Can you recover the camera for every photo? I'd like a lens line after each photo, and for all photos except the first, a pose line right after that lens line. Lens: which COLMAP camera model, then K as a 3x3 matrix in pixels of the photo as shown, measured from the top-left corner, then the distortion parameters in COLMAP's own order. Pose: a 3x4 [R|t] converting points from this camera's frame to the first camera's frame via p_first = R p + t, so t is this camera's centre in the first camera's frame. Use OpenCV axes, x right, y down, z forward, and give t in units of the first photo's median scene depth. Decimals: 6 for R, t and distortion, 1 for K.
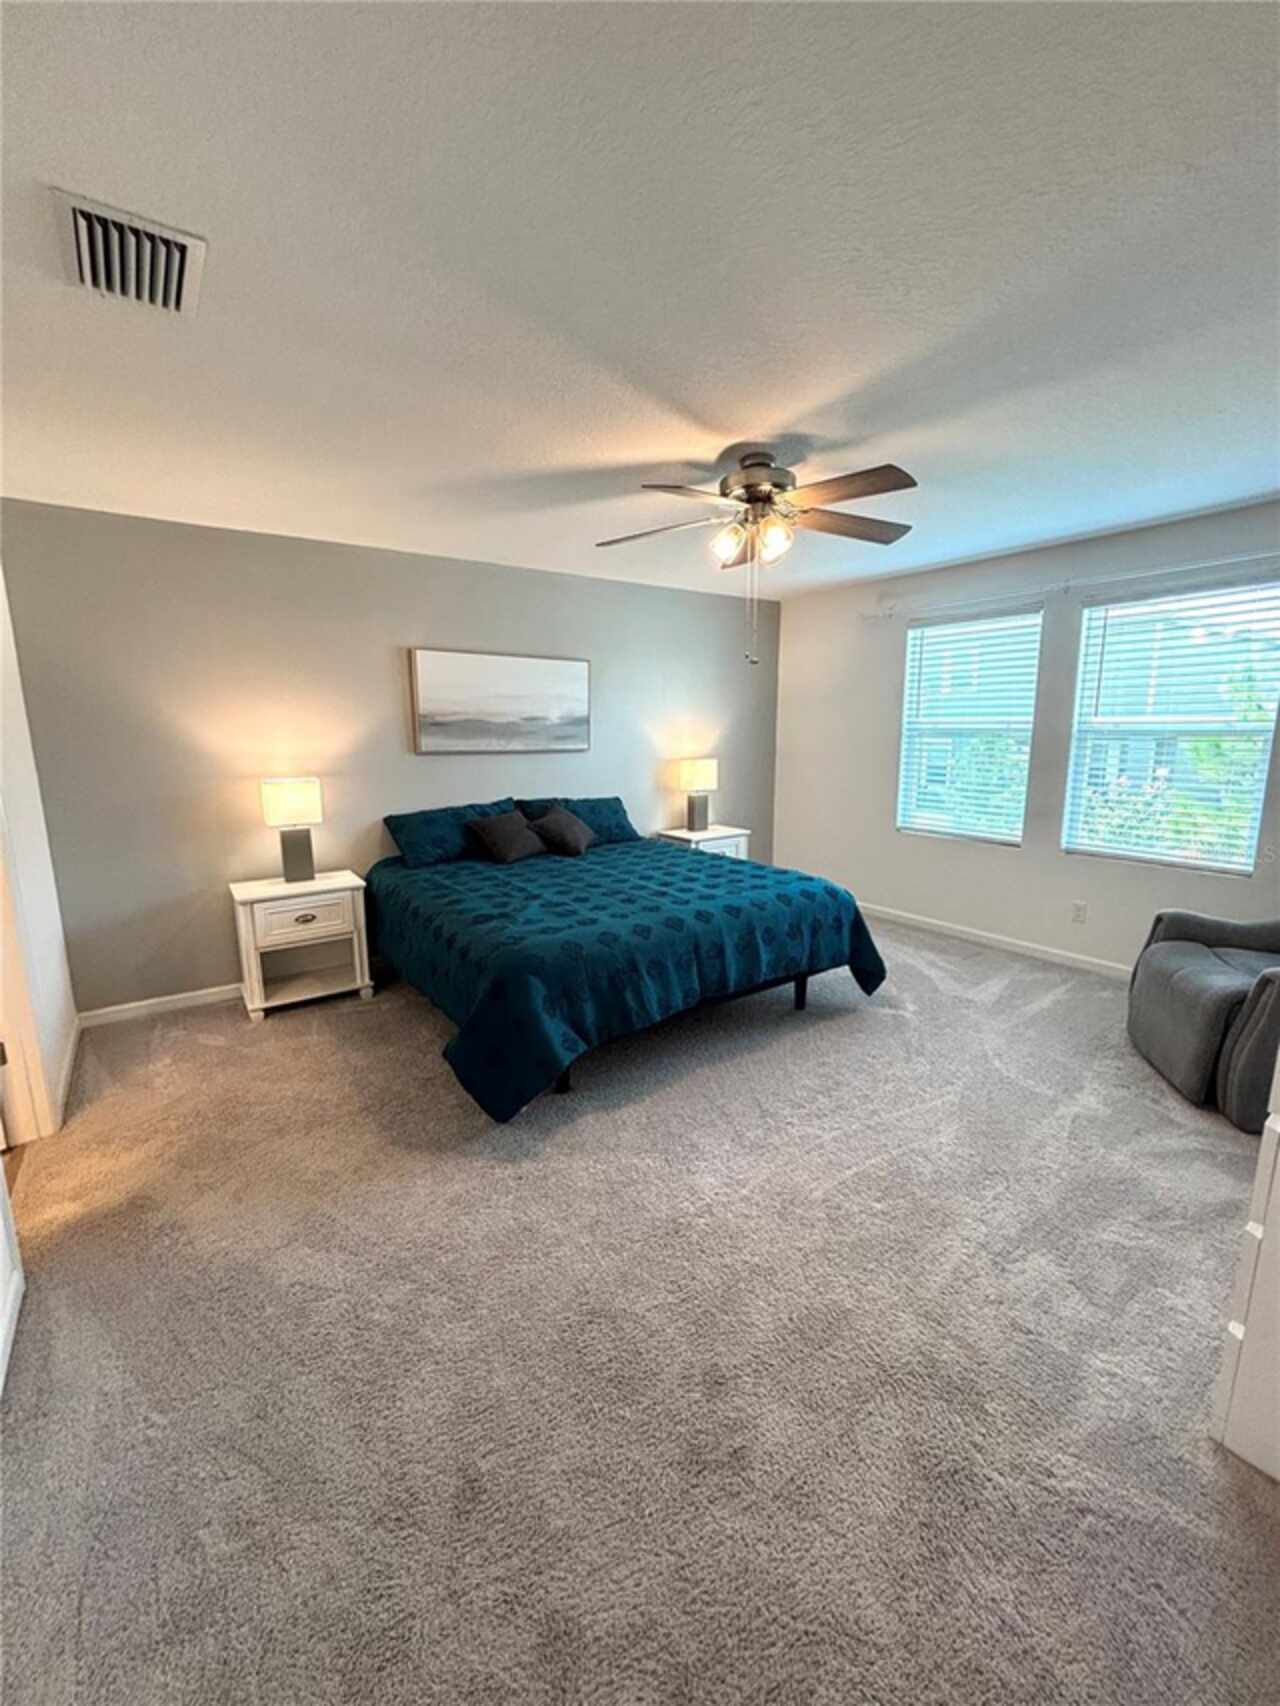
lens RADIAL K [[691.5, 0, 611.3], [0, 691.5, 862.2], [0, 0, 1]] dist [-0.001723, 0.000229]
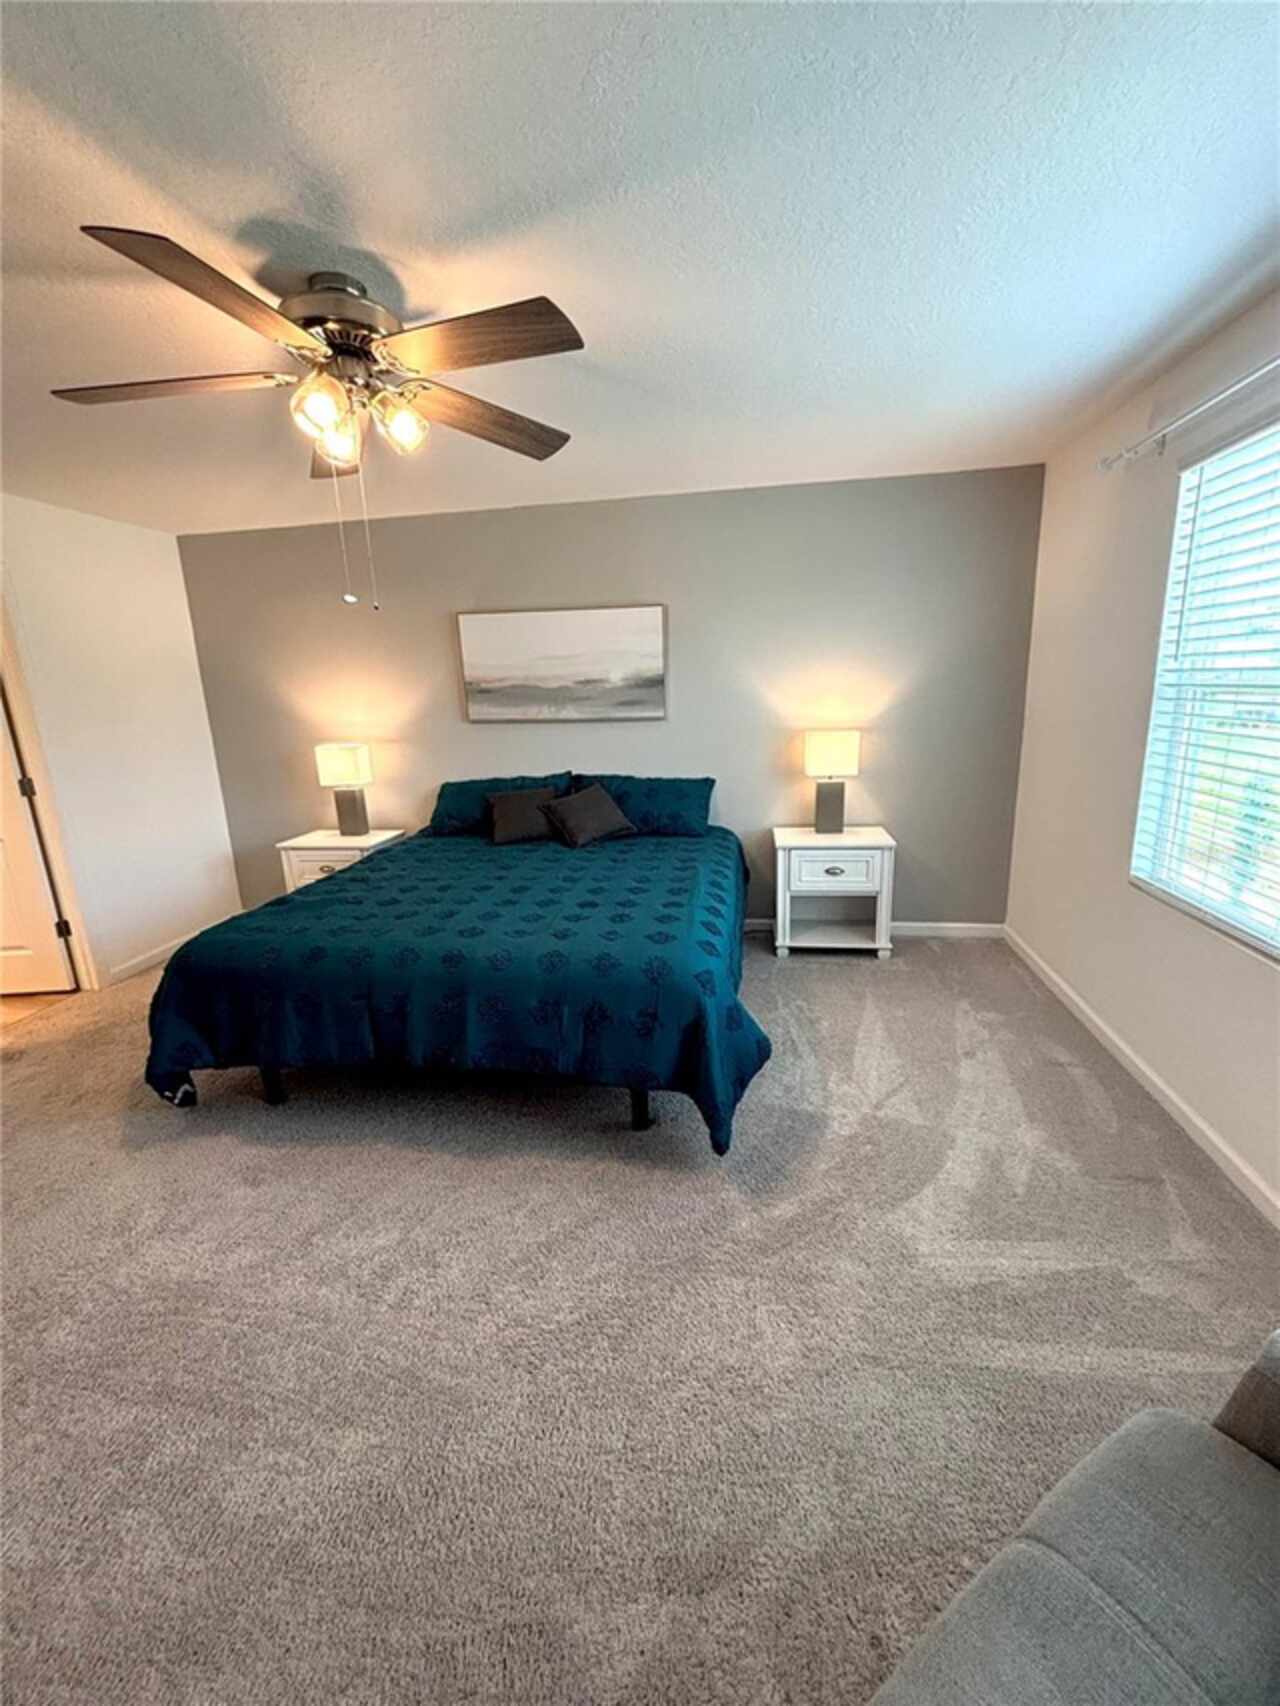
lens RADIAL K [[691.5, 0, 639.4], [0, 691.5, 845.4], [0, 0, 1]] dist [-0.001723, 0.000229]
pose [[0.720506, 0.129926, -0.681168, 0.545625], [-0.104513, 0.991416, 0.078554, -0.080151], [0.685528, 0.014592, 0.727900, 0.424358]]
